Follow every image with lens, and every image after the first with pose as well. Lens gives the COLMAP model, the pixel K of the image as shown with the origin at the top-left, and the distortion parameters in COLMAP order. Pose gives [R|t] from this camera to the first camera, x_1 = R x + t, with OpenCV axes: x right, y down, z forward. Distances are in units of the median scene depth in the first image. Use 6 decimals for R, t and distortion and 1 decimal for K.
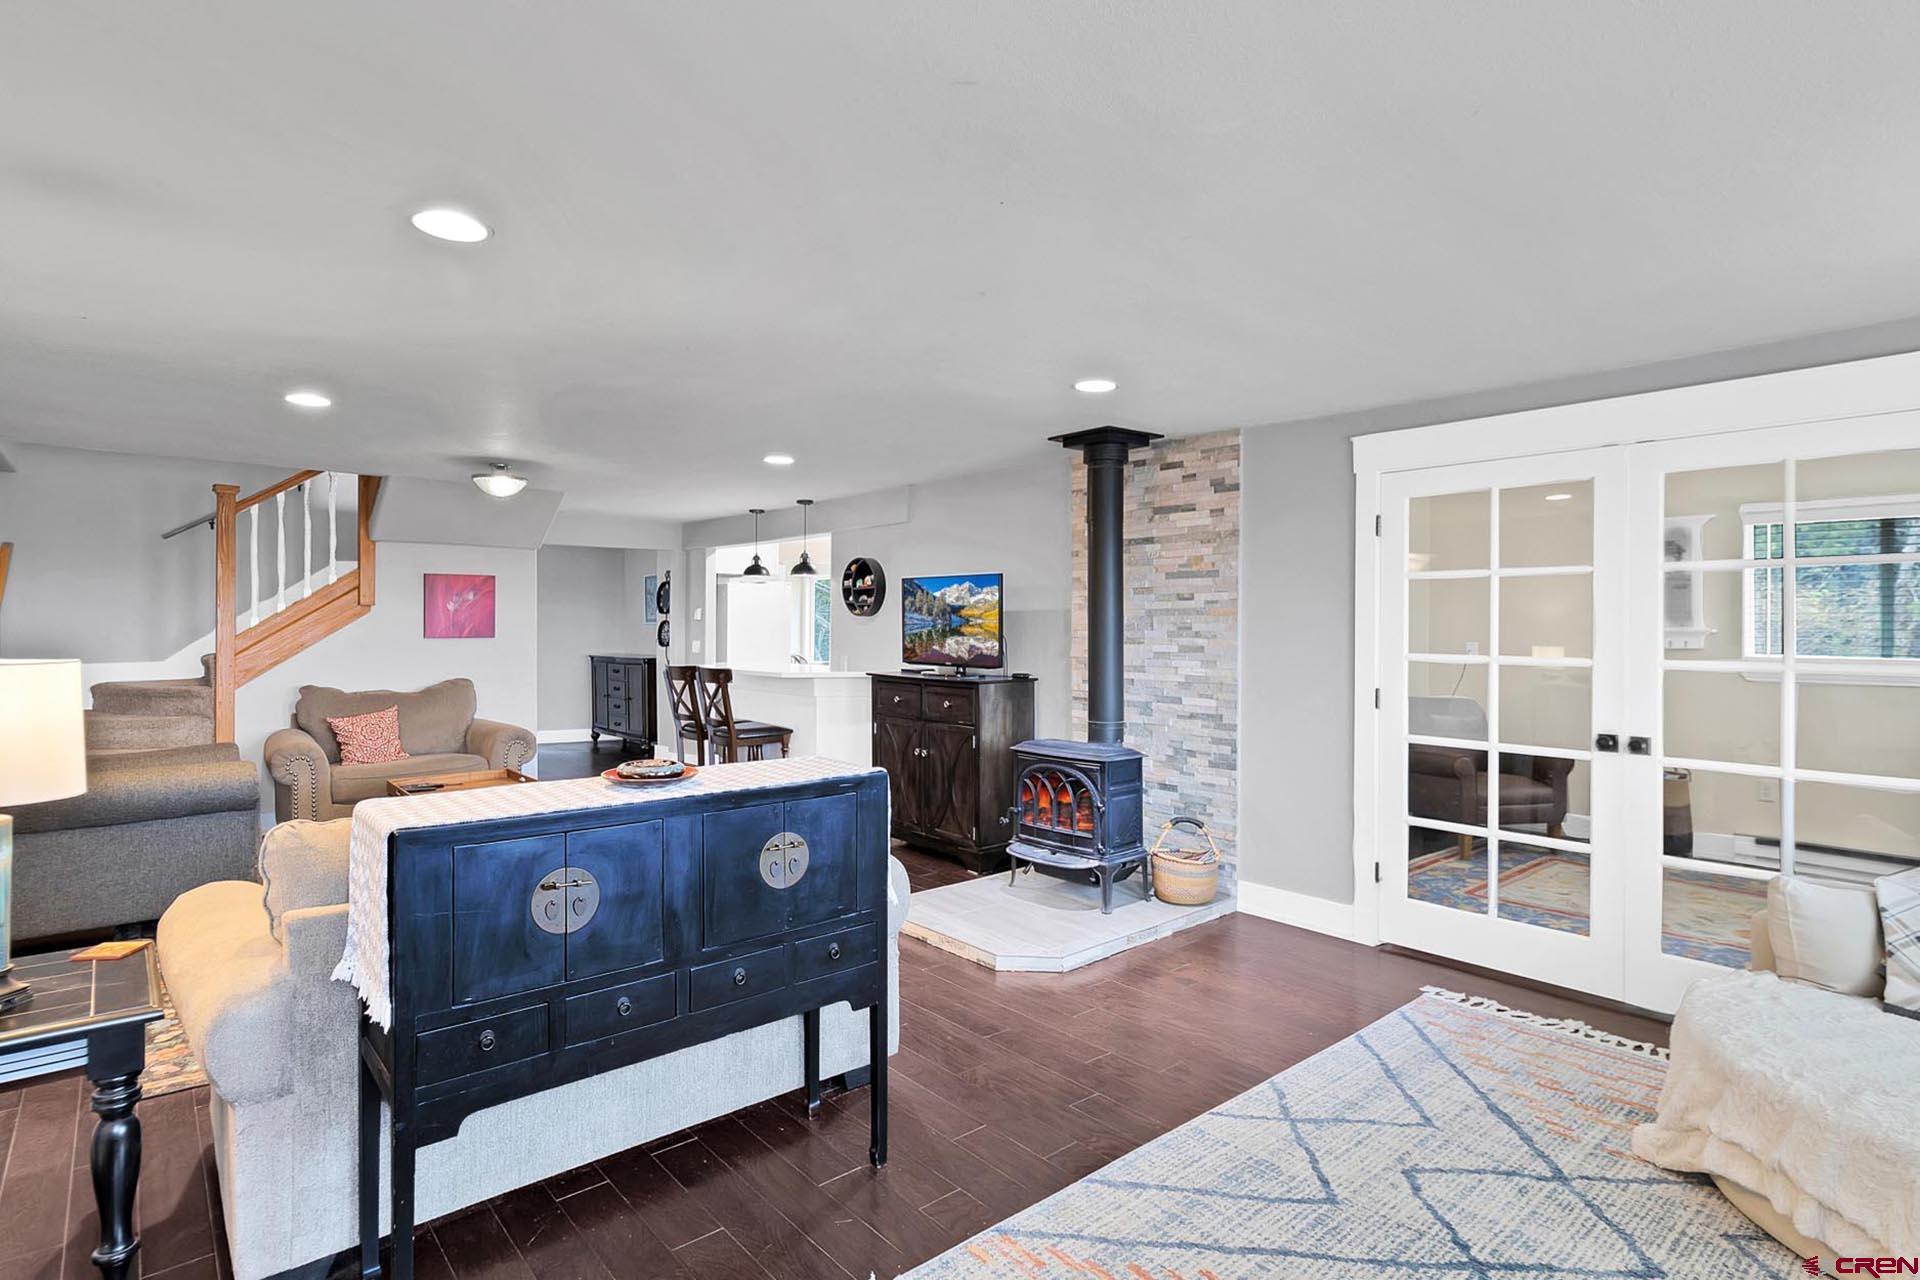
lens RADIAL K [[963.6, 0, 987.8], [0, 963.6, 632.4], [0, 0, 1]] dist [0.001400, 0.000234]
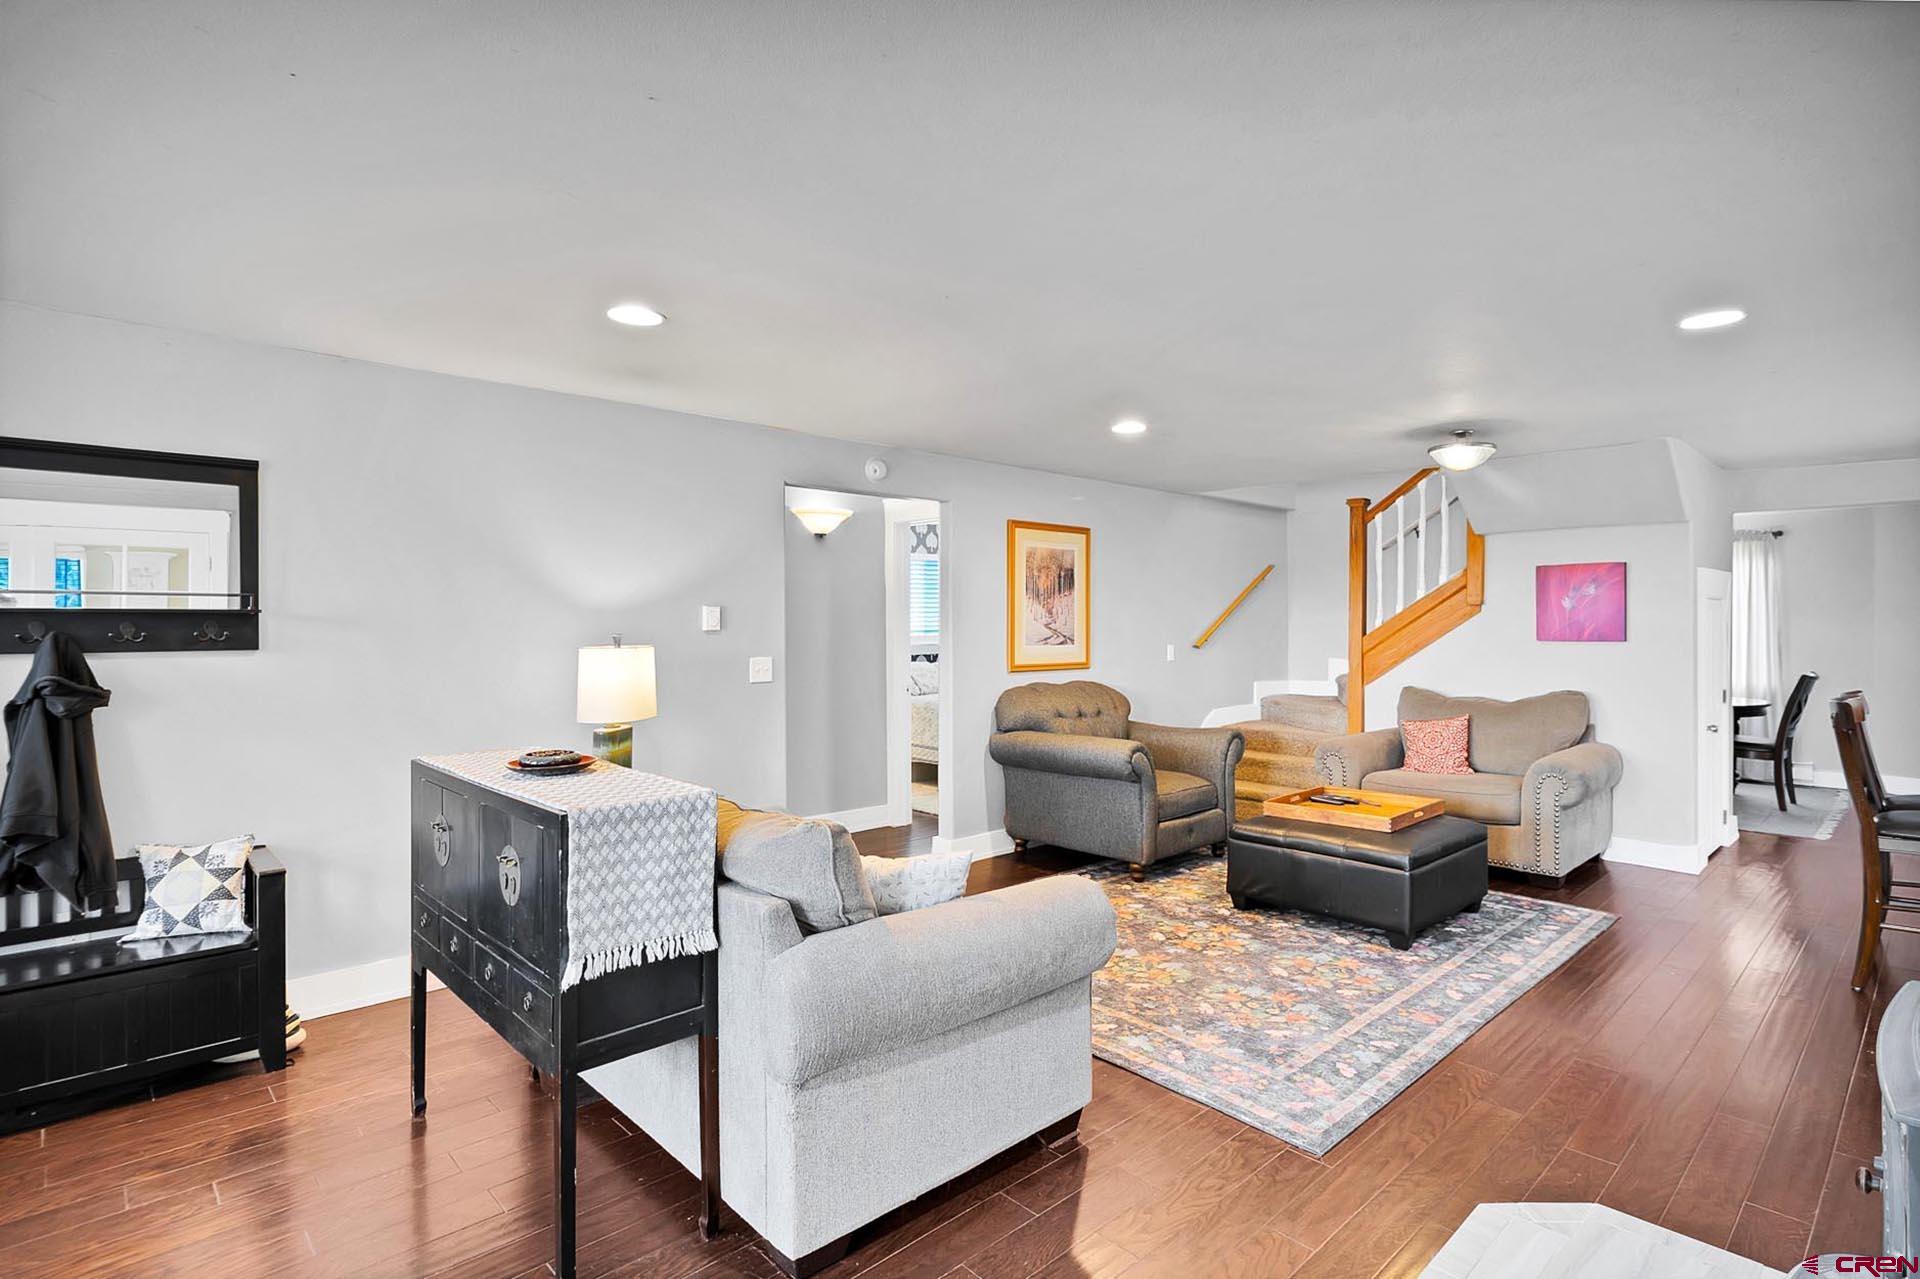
lens RADIAL K [[963.6, 0, 987.8], [0, 963.6, 631.9], [0, 0, 1]] dist [0.001400, 0.000234]
pose [[0.055171, 0.003645, -0.998470, 0.297939], [-0.004660, 0.999983, 0.003393, -0.003259], [0.998466, 0.004466, 0.055187, 0.546503]]
